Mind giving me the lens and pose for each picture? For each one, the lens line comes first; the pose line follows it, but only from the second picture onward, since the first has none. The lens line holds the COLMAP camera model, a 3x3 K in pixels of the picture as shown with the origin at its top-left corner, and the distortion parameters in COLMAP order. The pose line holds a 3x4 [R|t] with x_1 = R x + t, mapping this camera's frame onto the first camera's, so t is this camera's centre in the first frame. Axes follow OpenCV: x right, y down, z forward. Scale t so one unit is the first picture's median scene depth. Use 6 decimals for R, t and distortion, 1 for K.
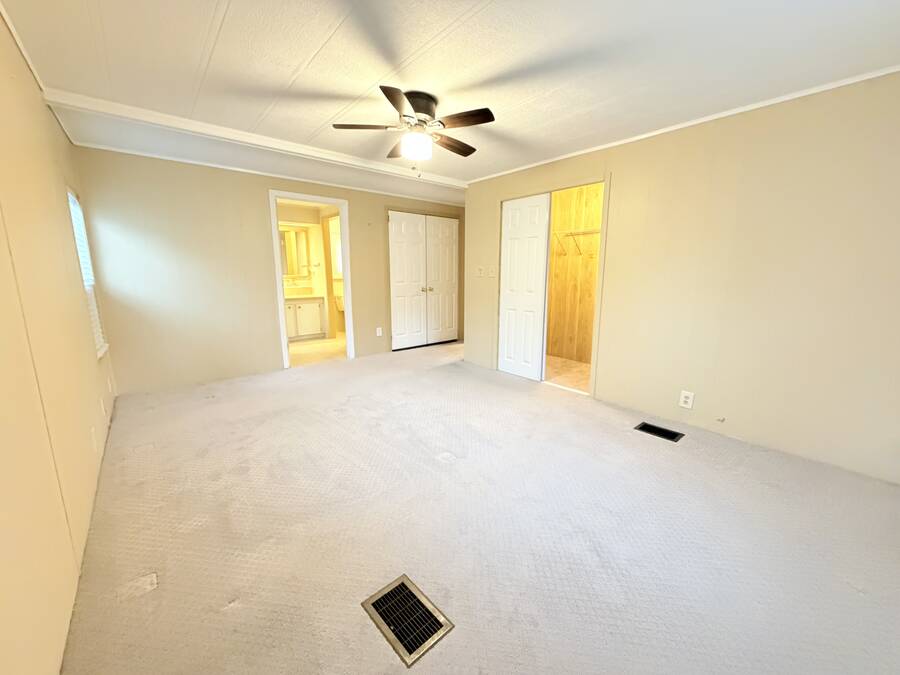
lens RADIAL K [[357.8, 0, 452.0], [0, 357.8, 335.6], [0, 0, 1]] dist [0.002335, -0.000323]
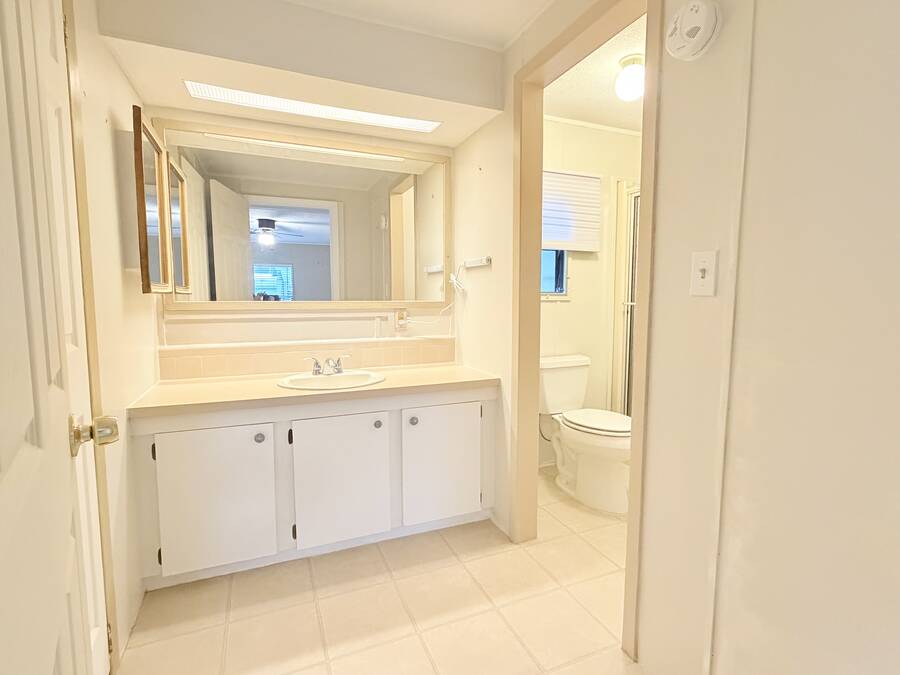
lens RADIAL K [[452.5, 0, 450.9], [0, 452.5, 336.4], [0, 0, 1]] dist [0.001622, -0.000889]
pose [[0.947414, 0.020245, -0.319369, -0.276175], [-0.050499, 0.994951, -0.086736, -0.105614], [0.316000, 0.098303, 0.943653, 0.645544]]
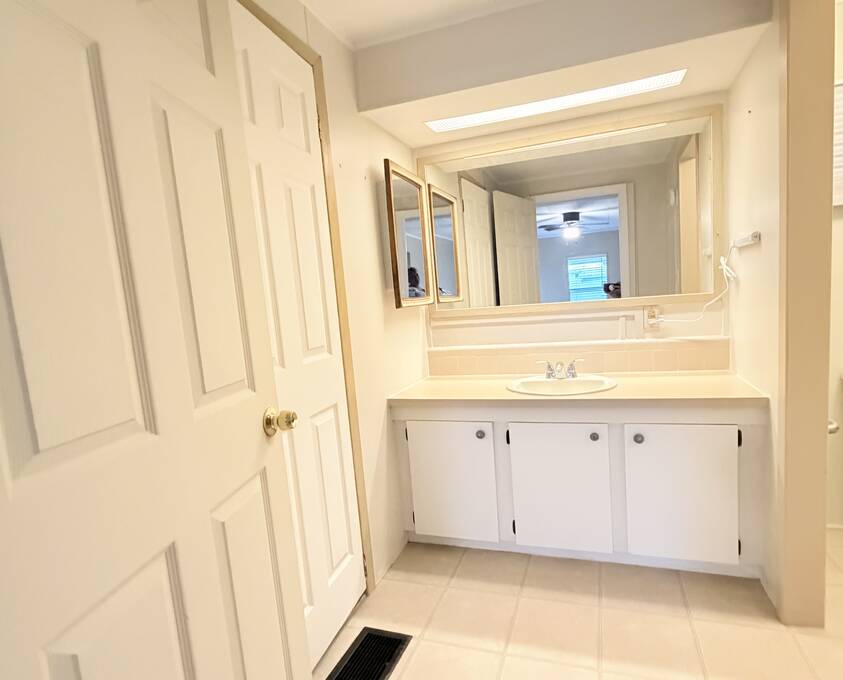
lens RADIAL K [[468.5, 0, 432.1], [0, 468.5, 354.3], [0, 0, 1]] dist [-0.004807, 0.000440]
pose [[0.491602, 0.056725, -0.868970, -0.220241], [-0.077858, 0.996743, 0.021020, -0.119674], [0.867332, 0.057323, 0.494417, 0.688927]]
